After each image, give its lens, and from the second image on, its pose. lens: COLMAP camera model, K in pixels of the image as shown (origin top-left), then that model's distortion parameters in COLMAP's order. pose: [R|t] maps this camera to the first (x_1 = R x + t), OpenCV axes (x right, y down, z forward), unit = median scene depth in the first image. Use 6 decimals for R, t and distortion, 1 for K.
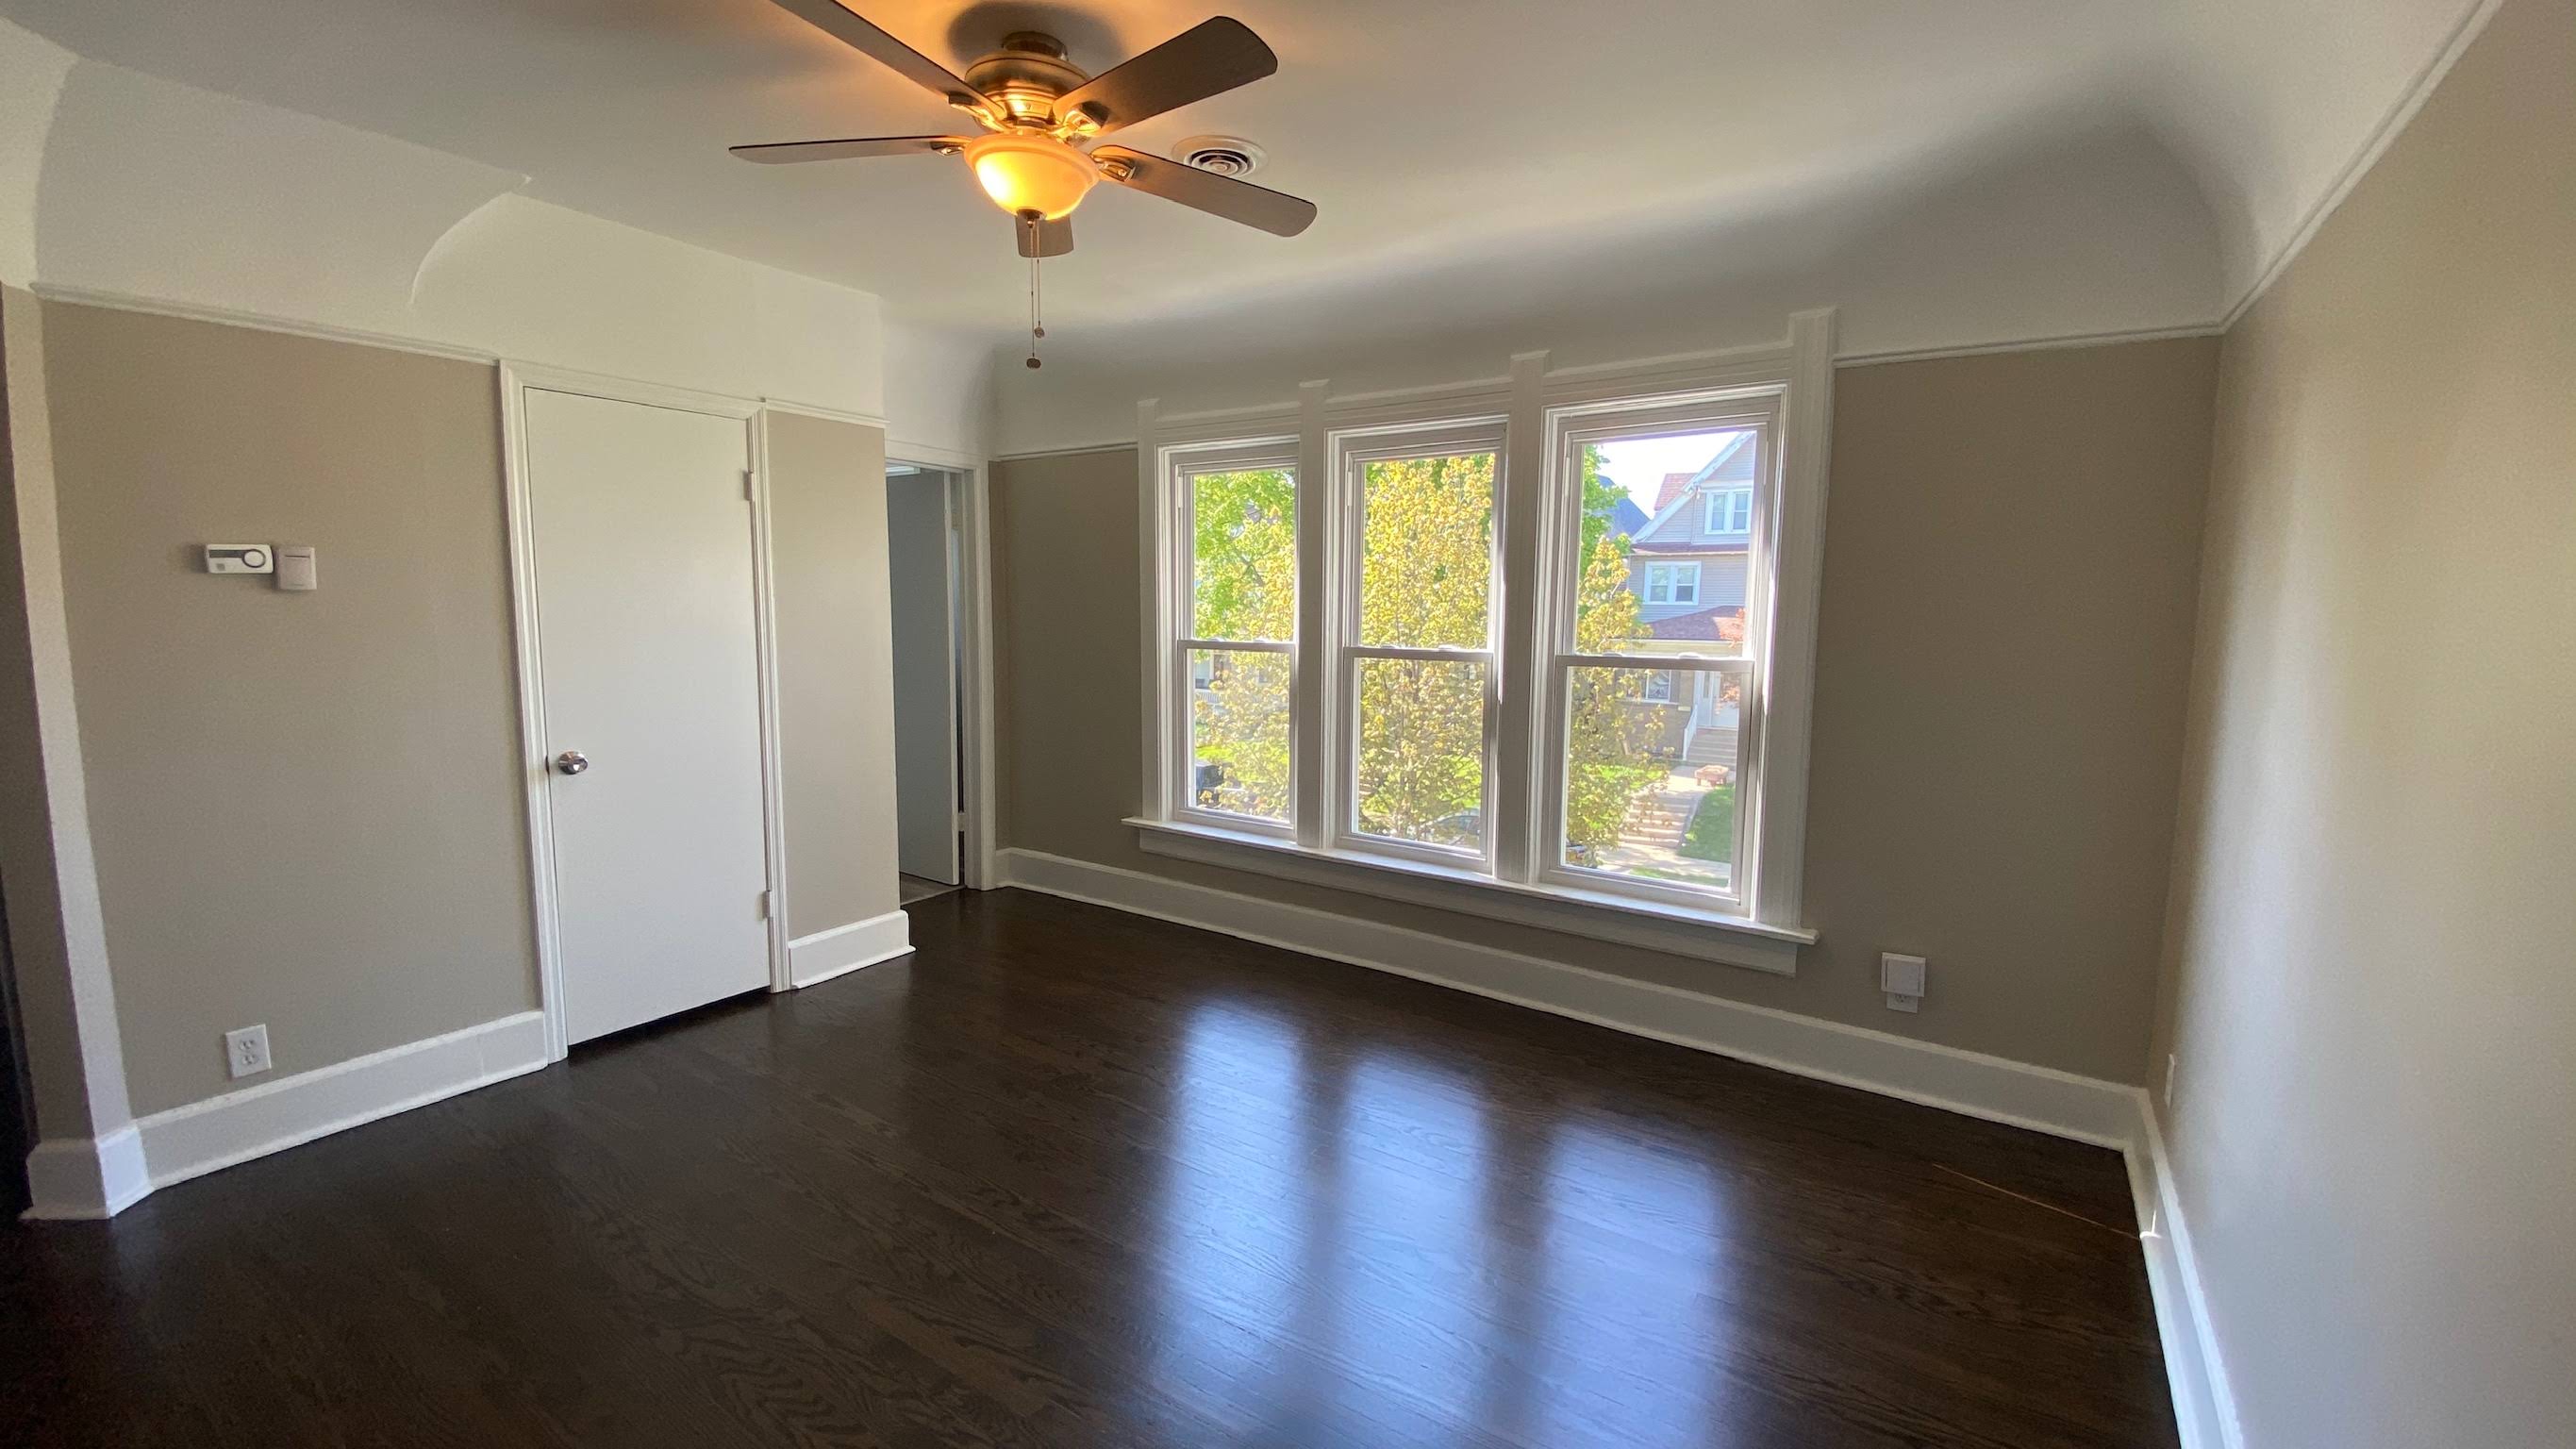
lens RADIAL K [[1123.2, 0, 1283.7], [0, 1123.2, 749.9], [0, 0, 1]] dist [0.110249, 0.000007]
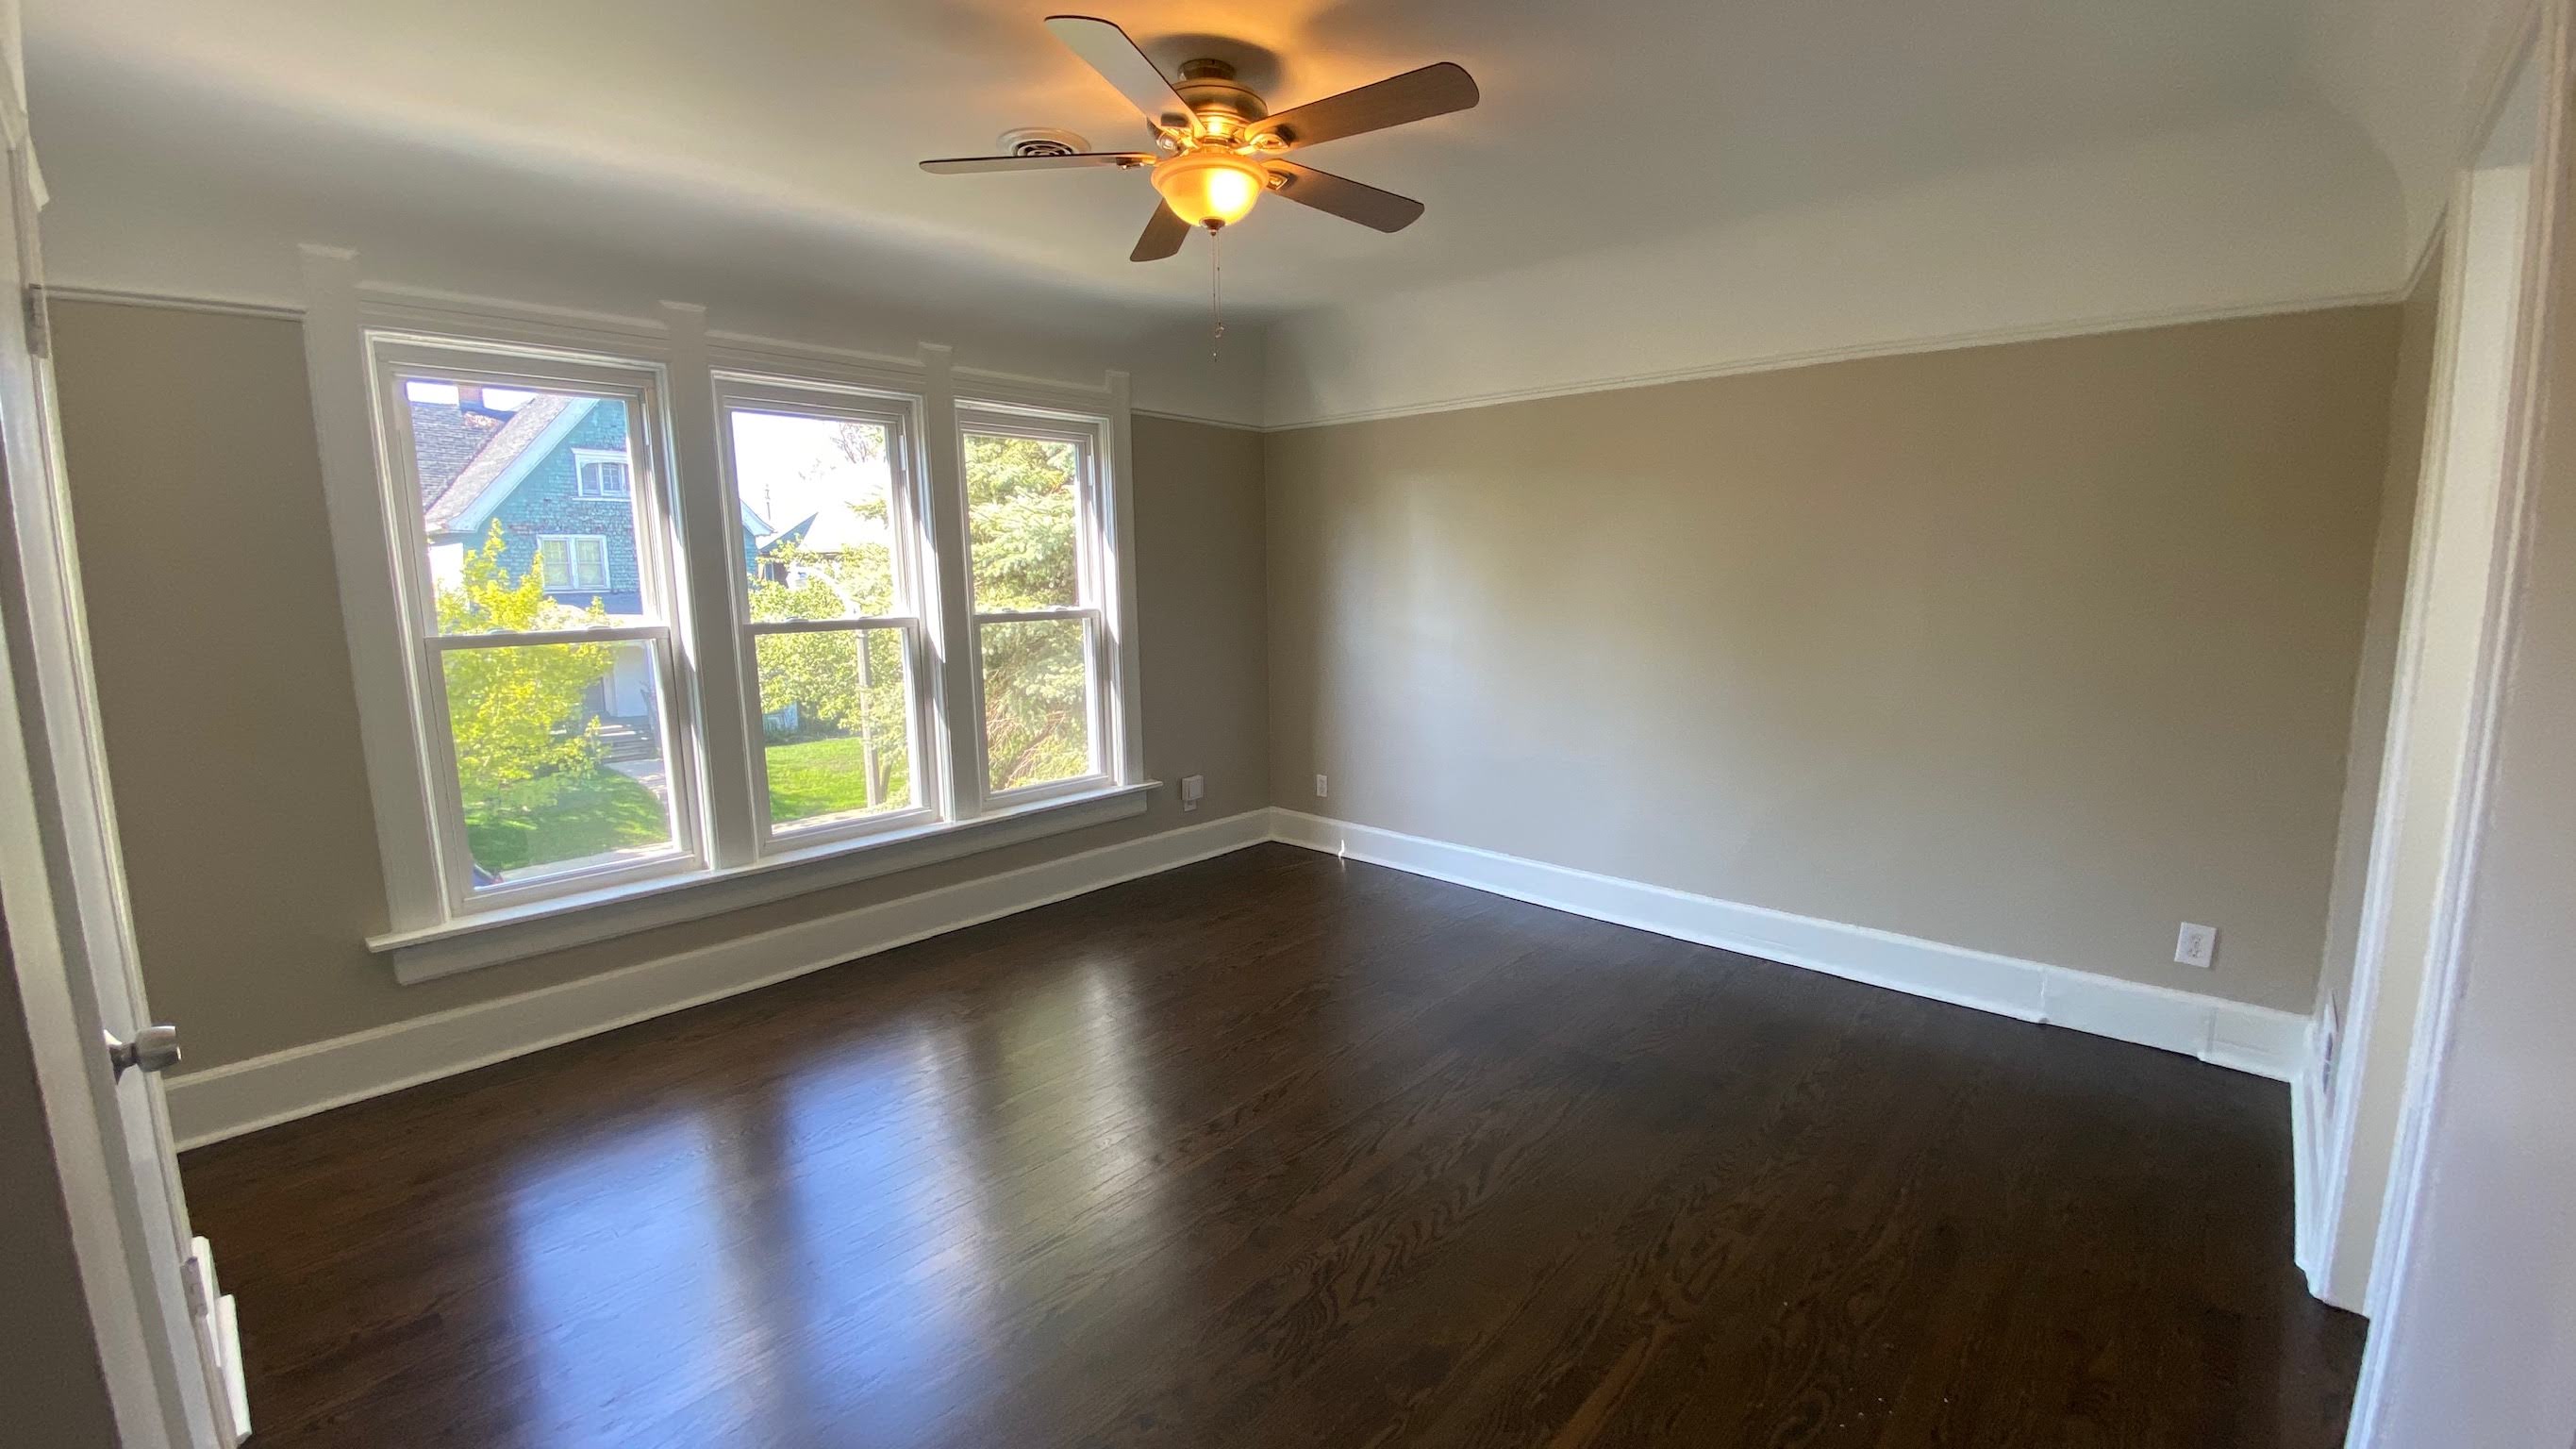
lens RADIAL K [[1067.5, 0, 1300.8], [0, 1067.5, 717.3], [0, 0, 1]] dist [-0.019552, -0.000024]
pose [[0.088695, -0.154275, 0.984039, -0.738440], [0.139099, 0.980170, 0.141131, -0.078347], [-0.986298, 0.124361, 0.108396, 0.518890]]
